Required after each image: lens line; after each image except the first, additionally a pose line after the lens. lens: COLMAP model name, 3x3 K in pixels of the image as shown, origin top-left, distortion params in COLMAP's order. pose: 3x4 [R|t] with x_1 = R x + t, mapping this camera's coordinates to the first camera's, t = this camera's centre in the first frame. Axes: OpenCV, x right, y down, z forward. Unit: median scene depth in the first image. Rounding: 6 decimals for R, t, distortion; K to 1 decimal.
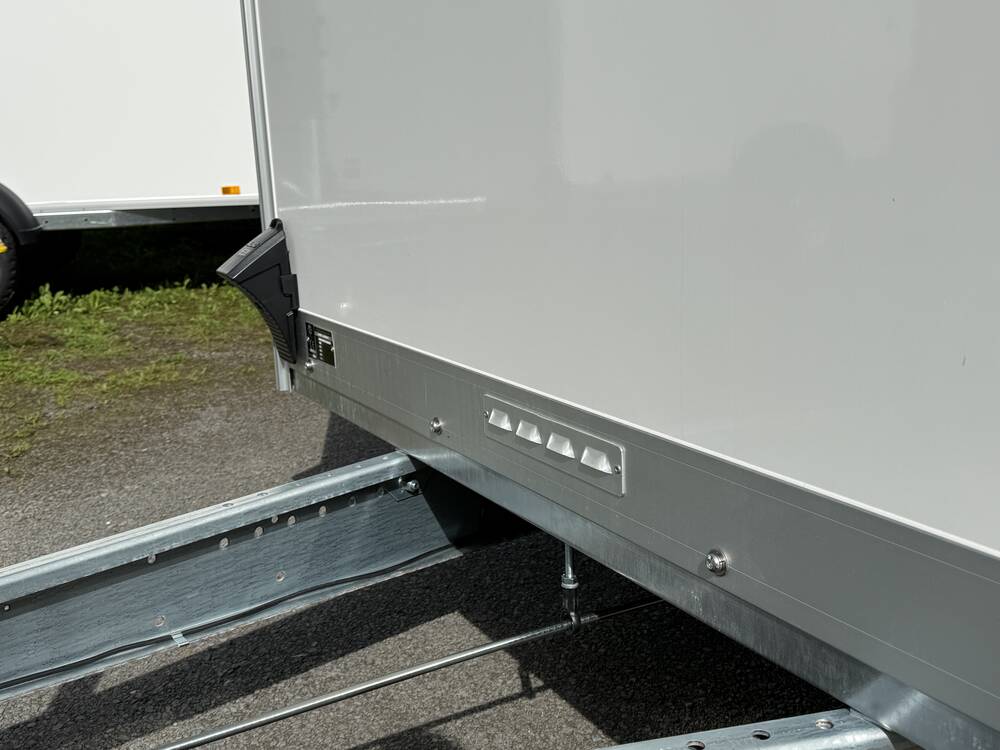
lens RADIAL K [[1050.2, 0, 508.5], [0, 1050.2, 371.8], [0, 0, 1]] dist [0.073928, 0.000000]
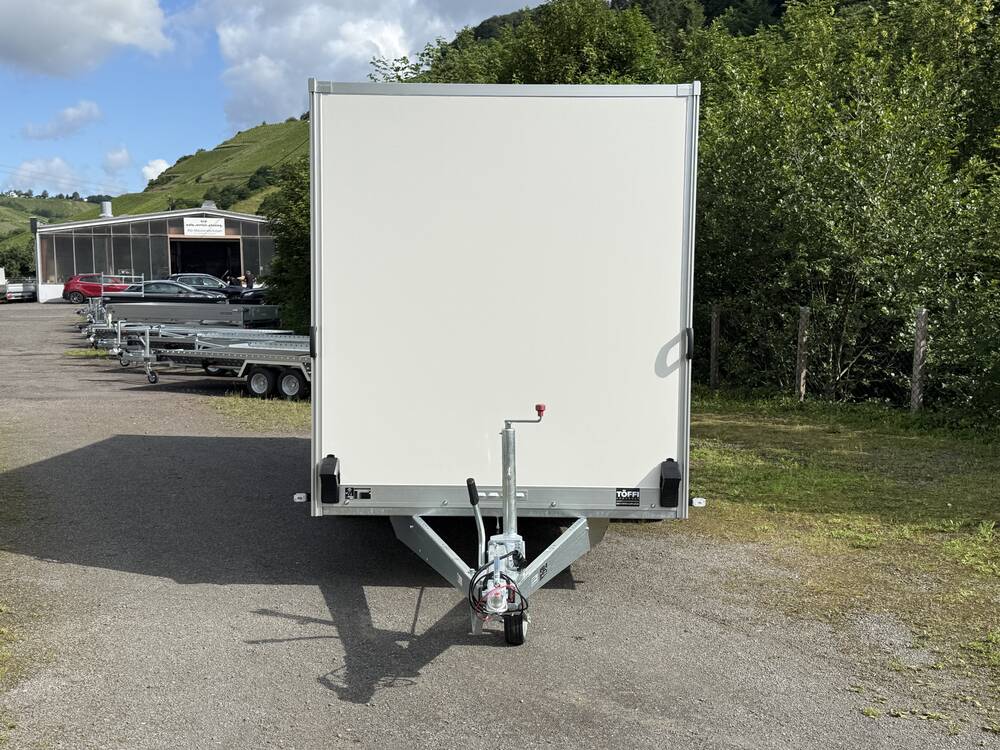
lens RADIAL K [[1050.2, 0, 496.3], [0, 1050.2, 379.1], [0, 0, 1]] dist [0.073928, 0.000000]
pose [[0.496469, -0.017250, 0.867883, -2.515709], [0.152475, 0.985991, -0.067626, -0.081881], [-0.854558, 0.165905, 0.492144, -0.871449]]
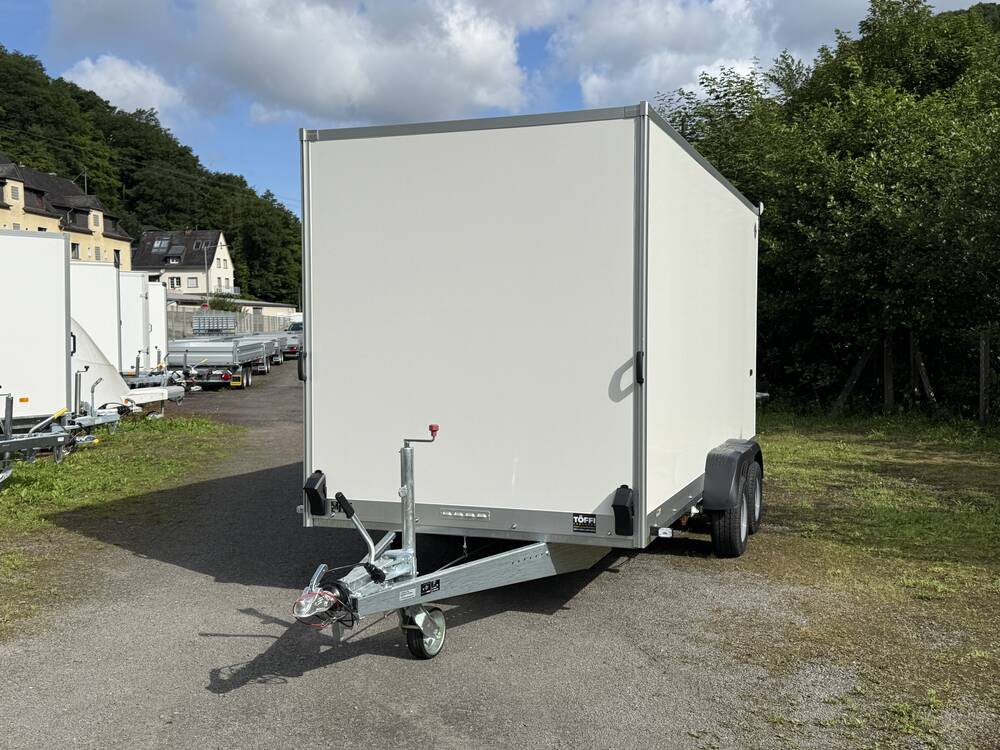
lens RADIAL K [[1050.2, 0, 502.1], [0, 1050.2, 371.1], [0, 0, 1]] dist [0.073928, 0.000000]
pose [[0.759069, 0.017776, 0.650768, -1.860779], [0.106698, 0.982713, -0.151299, 0.102065], [-0.642207, 0.184282, 0.744050, -1.769904]]
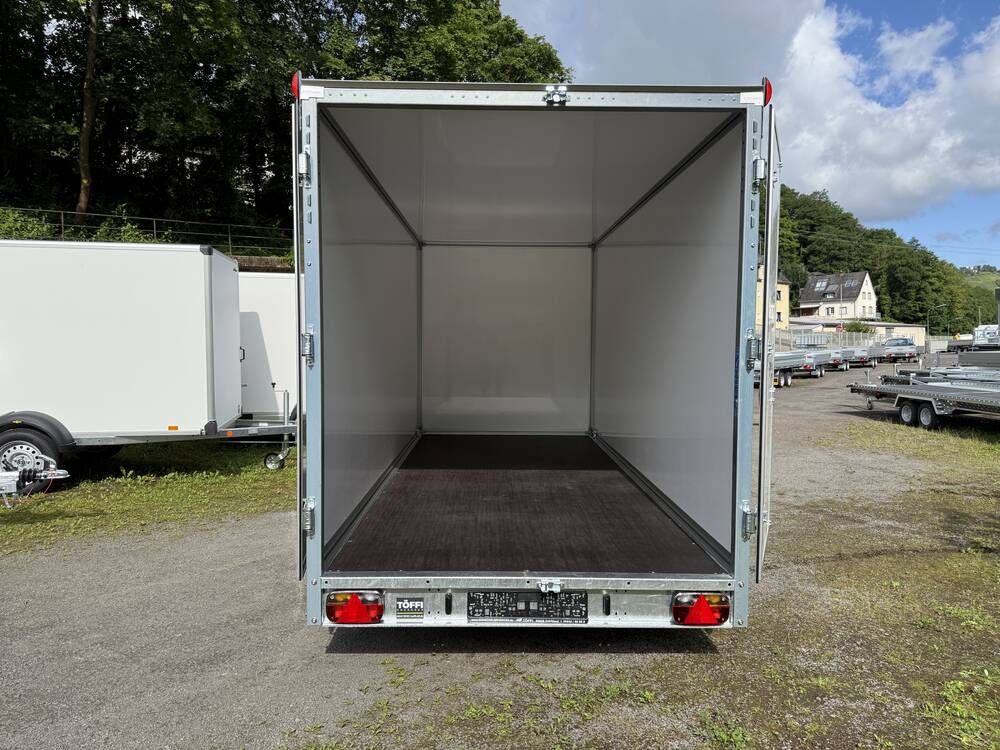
lens RADIAL K [[712.4, 0, 501.8], [0, 712.4, 370.7], [0, 0, 1]] dist [0.022713, -0.023711]
pose [[0.997995, 0.042766, -0.046653, 0.061041], [-0.050377, 0.983000, -0.176559, 0.132771], [0.038309, 0.178555, 0.983184, -2.302141]]
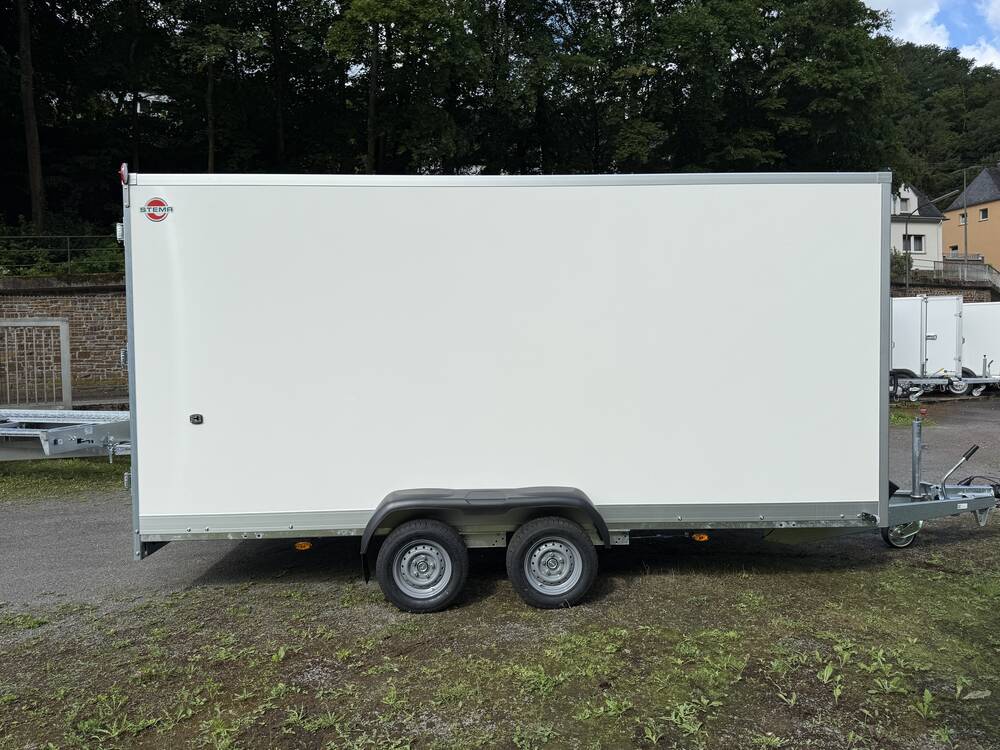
lens RADIAL K [[773.8, 0, 503.2], [0, 773.8, 373.8], [0, 0, 1]] dist [0.027093, -0.031961]
pose [[0.882062, 0.048563, -0.468625, 1.783163], [-0.123793, 0.983613, -0.131077, 0.112937], [0.454580, 0.173630, 0.873619, -2.723930]]
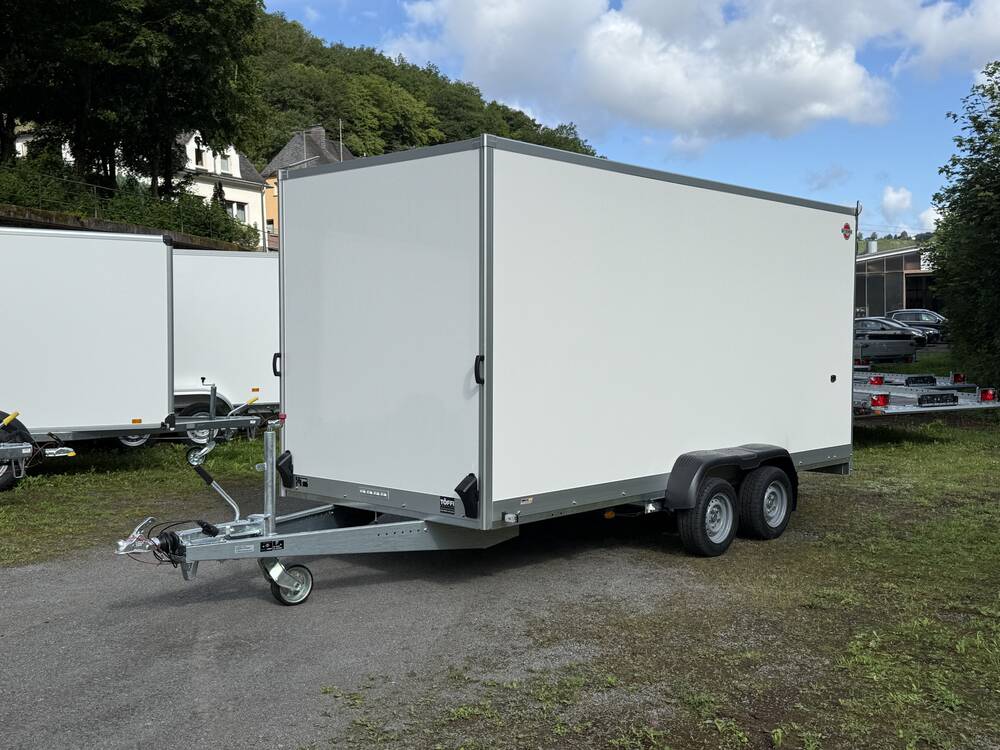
lens RADIAL K [[1050.2, 0, 507.8], [0, 1050.2, 378.0], [0, 0, 1]] dist [0.073928, 0.000000]
pose [[0.949289, 0.030201, 0.312950, -0.665803], [0.025197, 0.984867, -0.171473, 0.275912], [-0.313393, 0.170663, 0.934162, -2.895666]]
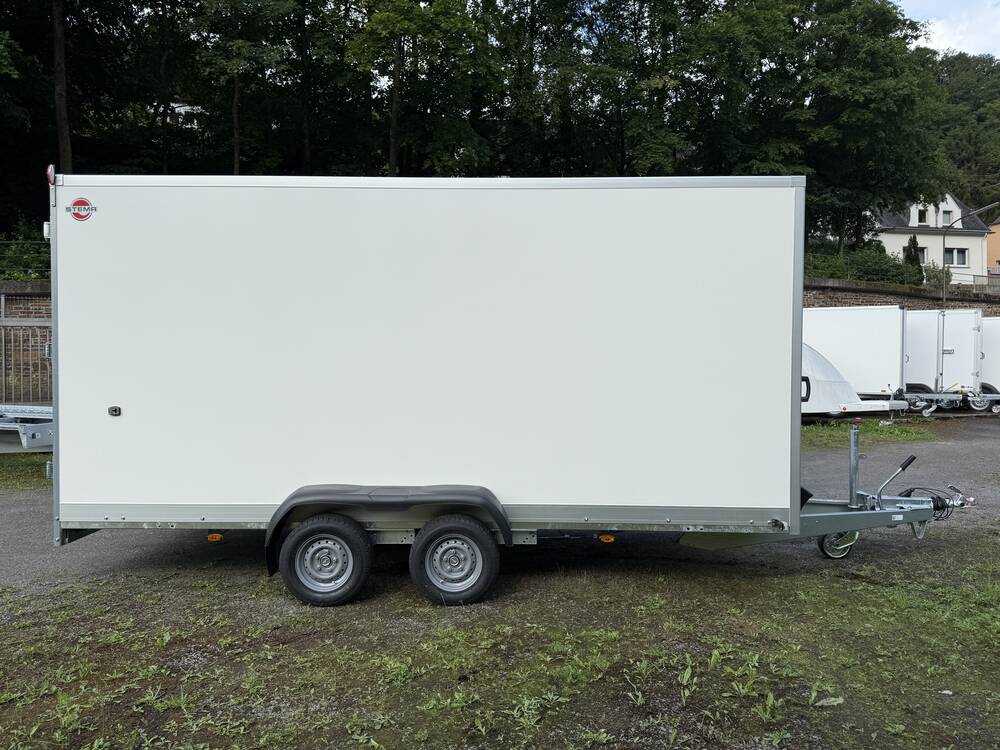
lens RADIAL K [[773.8, 0, 502.9], [0, 773.8, 373.8], [0, 0, 1]] dist [0.027093, -0.031961]
pose [[0.854956, 0.056487, -0.515616, 2.181083], [-0.147516, 0.979484, -0.137295, 0.093818], [0.497282, 0.193443, 0.845749, -2.536250]]
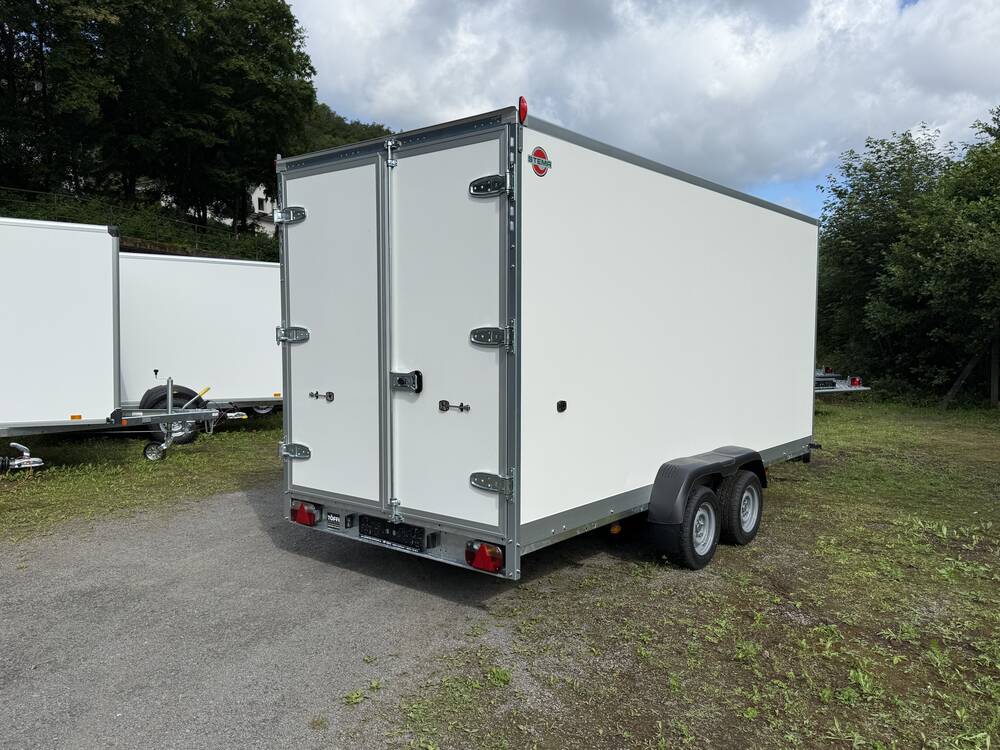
lens RADIAL K [[773.8, 0, 500.8], [0, 773.8, 381.9], [0, 0, 1]] dist [0.027093, -0.031961]
pose [[0.938563, 0.031782, 0.343640, -1.174570], [0.022876, 0.987830, -0.153843, 0.323766], [-0.344348, 0.152252, 0.926414, -2.978695]]
